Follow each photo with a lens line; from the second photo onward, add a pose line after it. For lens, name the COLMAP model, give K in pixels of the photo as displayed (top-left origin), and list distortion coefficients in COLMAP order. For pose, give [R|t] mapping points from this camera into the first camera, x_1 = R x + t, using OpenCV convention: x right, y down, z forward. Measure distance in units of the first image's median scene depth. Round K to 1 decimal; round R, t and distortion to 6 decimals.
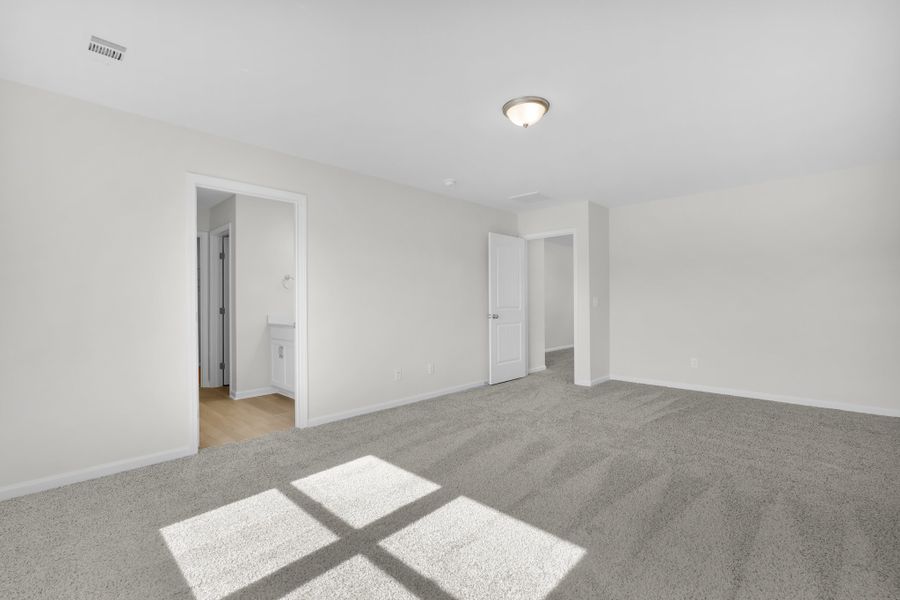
lens RADIAL K [[402.9, 0, 449.1], [0, 402.9, 303.9], [0, 0, 1]] dist [-0.001642, 0.001447]
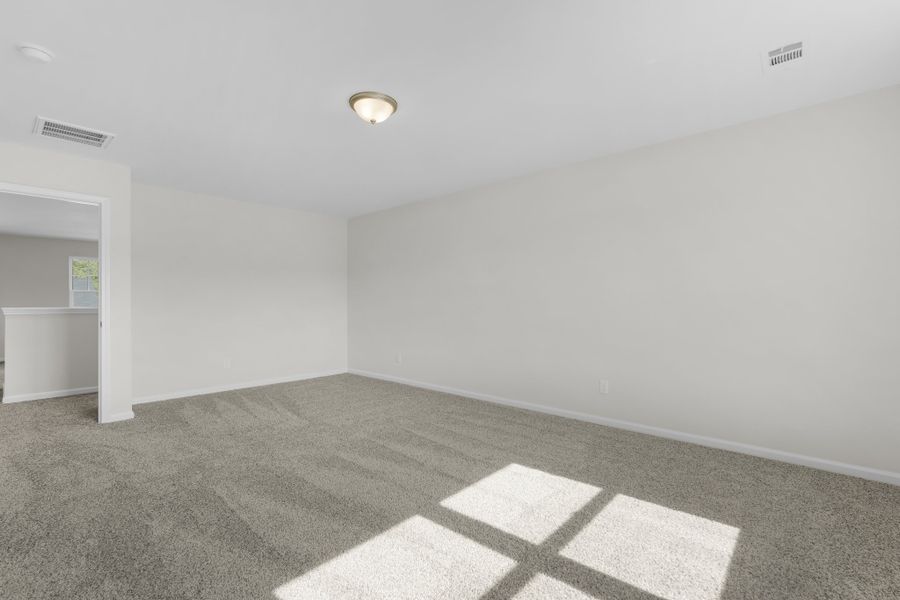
lens RADIAL K [[402.9, 0, 449.0], [0, 402.9, 301.6], [0, 0, 1]] dist [-0.001642, 0.001447]
pose [[-0.030374, 0.007358, 0.999512, -0.788299], [0.005514, 0.999959, -0.007194, -0.003000], [-0.999523, 0.005293, -0.030413, 0.837327]]
